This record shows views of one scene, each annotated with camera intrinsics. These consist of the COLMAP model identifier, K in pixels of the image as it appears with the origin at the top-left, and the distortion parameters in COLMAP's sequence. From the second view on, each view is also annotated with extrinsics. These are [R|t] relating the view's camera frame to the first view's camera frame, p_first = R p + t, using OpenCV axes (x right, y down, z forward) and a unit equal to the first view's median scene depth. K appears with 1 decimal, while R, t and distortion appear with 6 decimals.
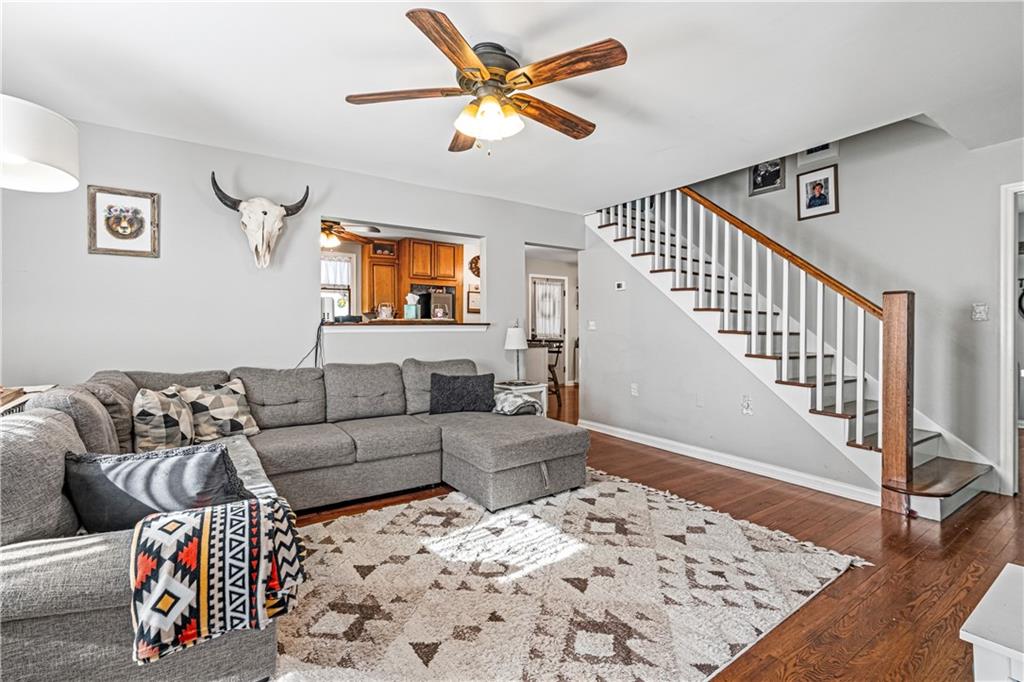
lens RADIAL K [[465.5, 0, 516.6], [0, 465.5, 334.7], [0, 0, 1]] dist [-0.010417, 0.002468]
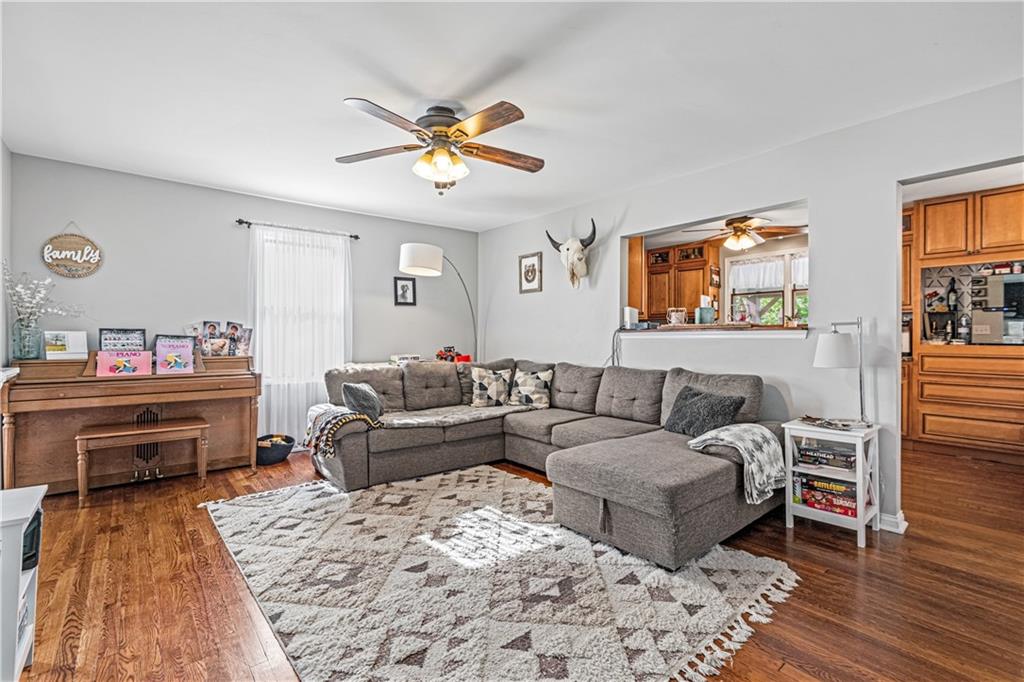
lens RADIAL K [[465.5, 0, 505.9], [0, 465.5, 335.3], [0, 0, 1]] dist [-0.010417, 0.002468]
pose [[0.081525, 0.000755, -0.996671, 0.876900], [-0.012302, 0.999924, -0.000249, -0.010895], [0.996595, 0.012282, 0.081528, 0.784922]]
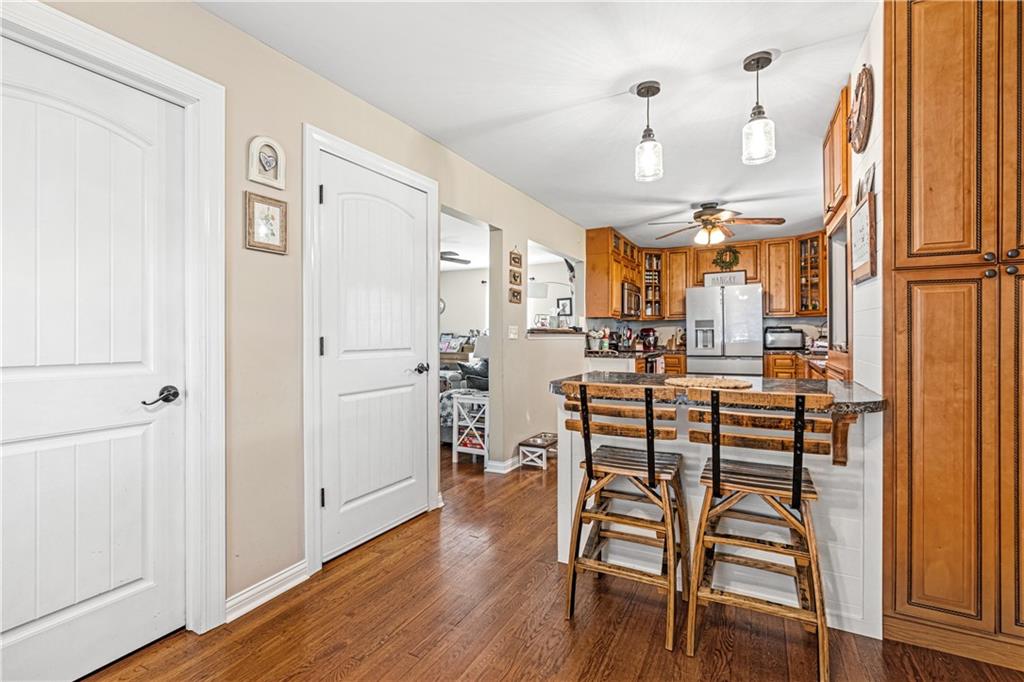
lens RADIAL K [[465.5, 0, 513.0], [0, 465.5, 337.1], [0, 0, 1]] dist [-0.010417, 0.002468]
pose [[-0.895369, 0.004921, -0.445297, 0.567256], [-0.001664, 0.999895, 0.014397, -0.036526], [0.445321, 0.013632, -0.895267, 2.878780]]
